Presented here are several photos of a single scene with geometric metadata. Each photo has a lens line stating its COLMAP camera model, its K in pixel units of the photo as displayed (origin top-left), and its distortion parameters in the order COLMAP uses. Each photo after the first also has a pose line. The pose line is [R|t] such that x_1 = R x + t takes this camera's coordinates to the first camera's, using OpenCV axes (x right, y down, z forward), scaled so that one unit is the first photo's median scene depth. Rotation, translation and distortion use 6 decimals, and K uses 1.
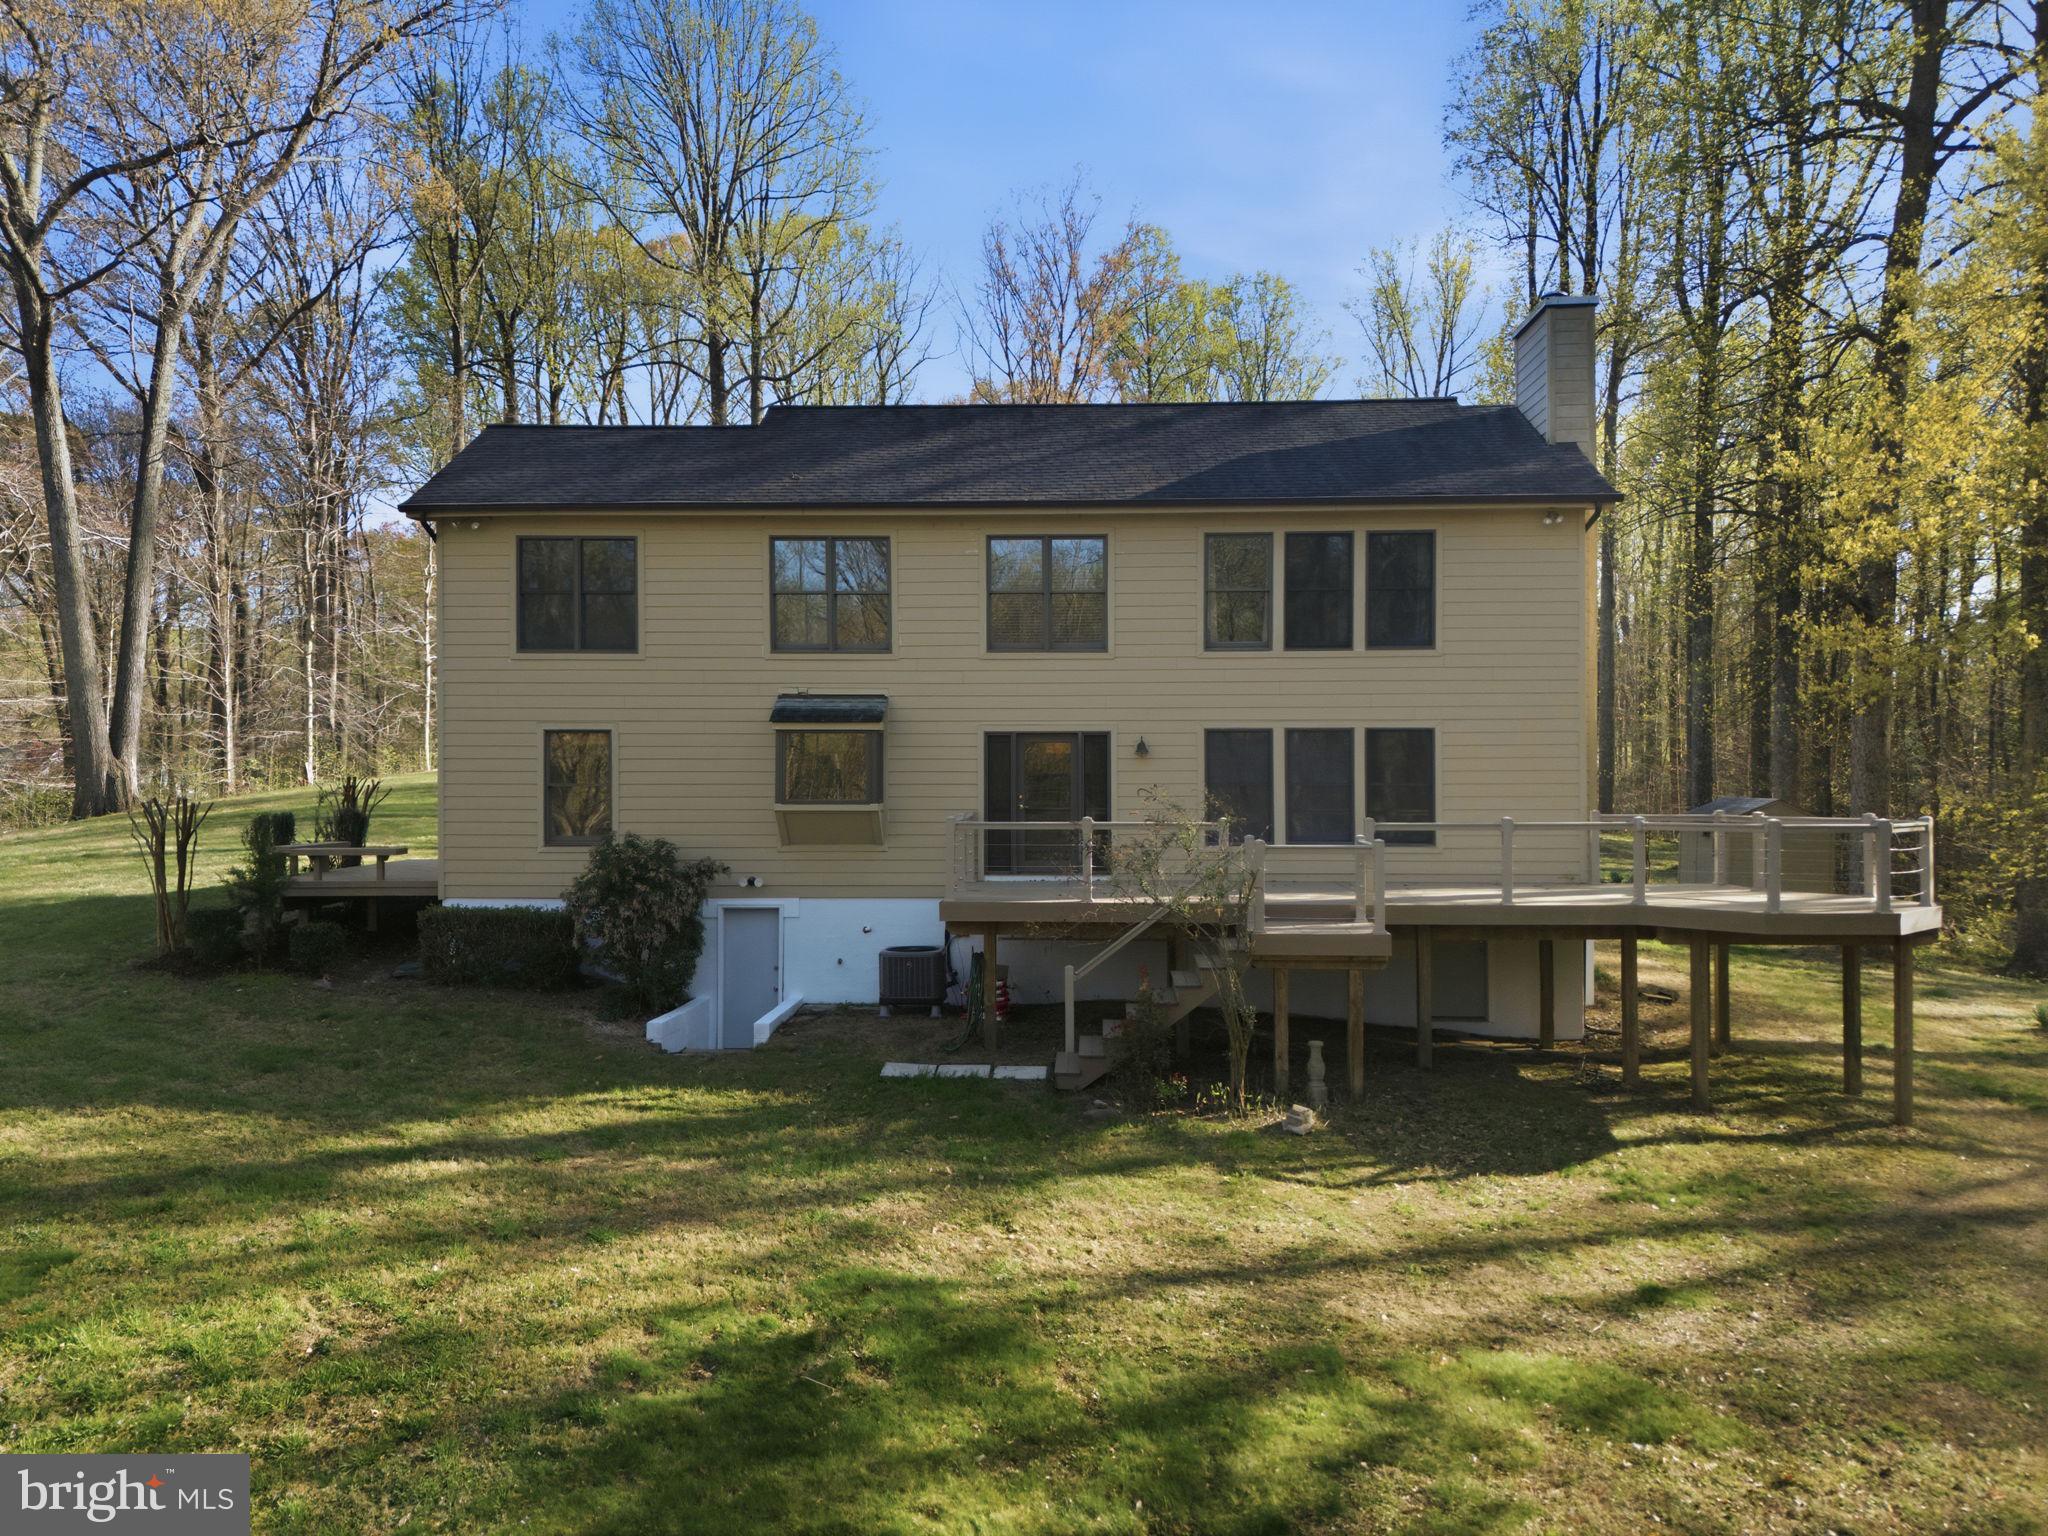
lens RADIAL K [[1545.2, 0, 1029.5], [0, 1545.2, 772.9], [0, 0, 1]] dist [0.039363, -0.010878]
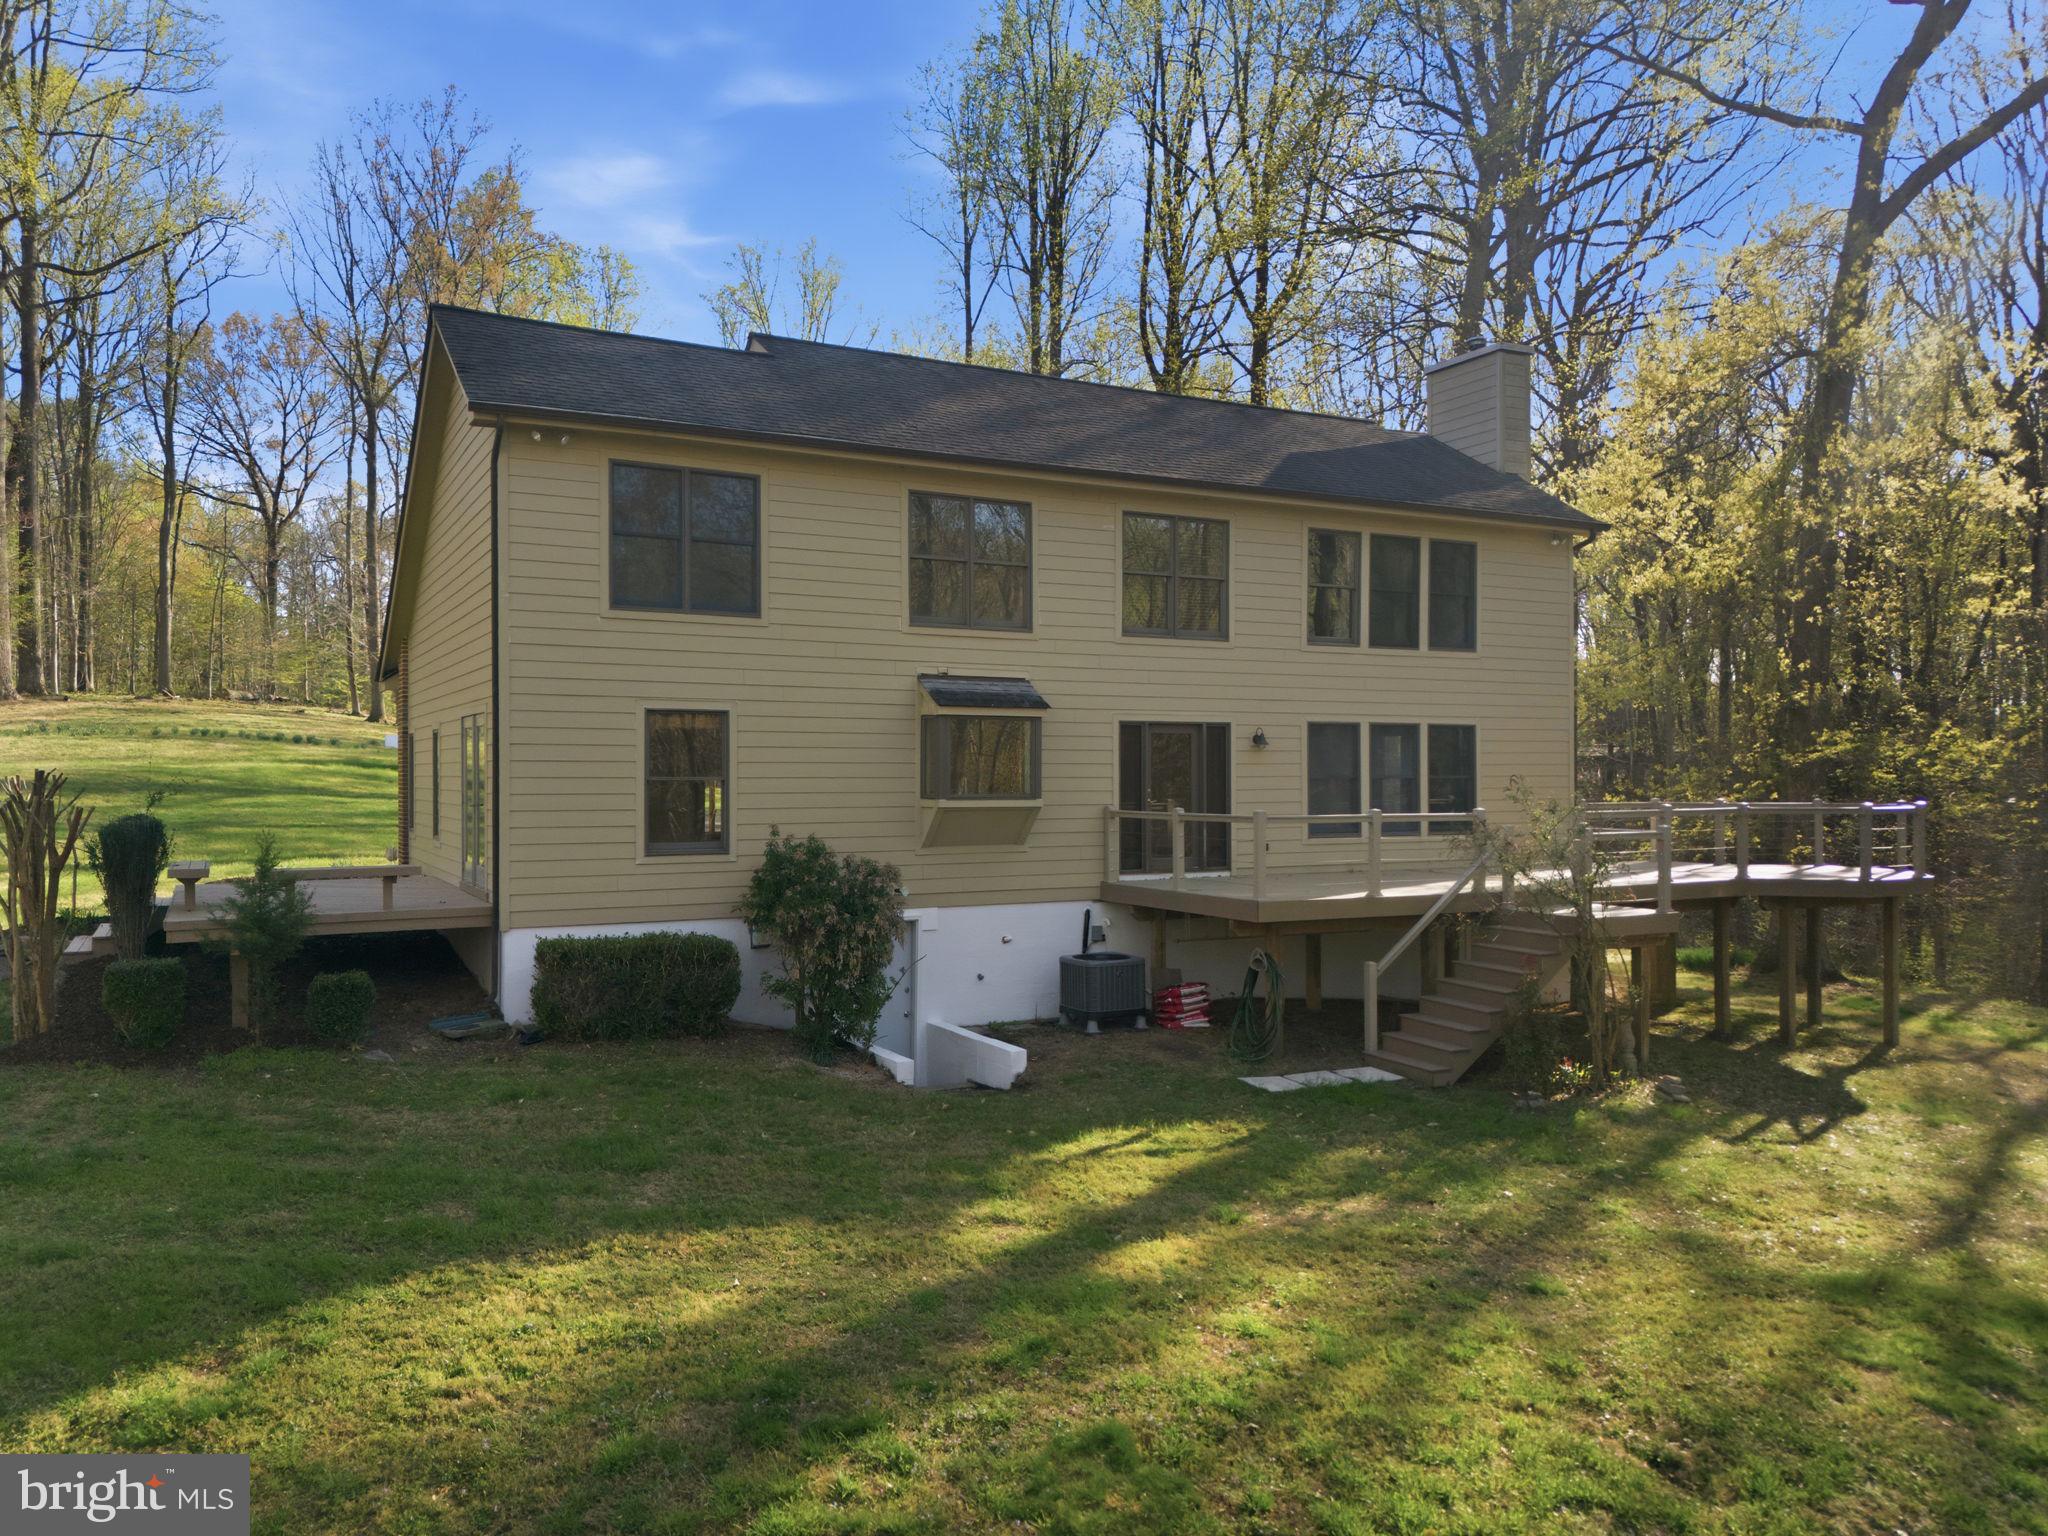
lens RADIAL K [[1545.2, 0, 1025.5], [0, 1545.2, 765.0], [0, 0, 1]] dist [0.039363, -0.010878]
pose [[0.857974, 0.003558, 0.513682, -0.561158], [-0.000484, 0.999981, -0.006118, 0.005786], [-0.513694, 0.005001, 0.857959, 0.228332]]
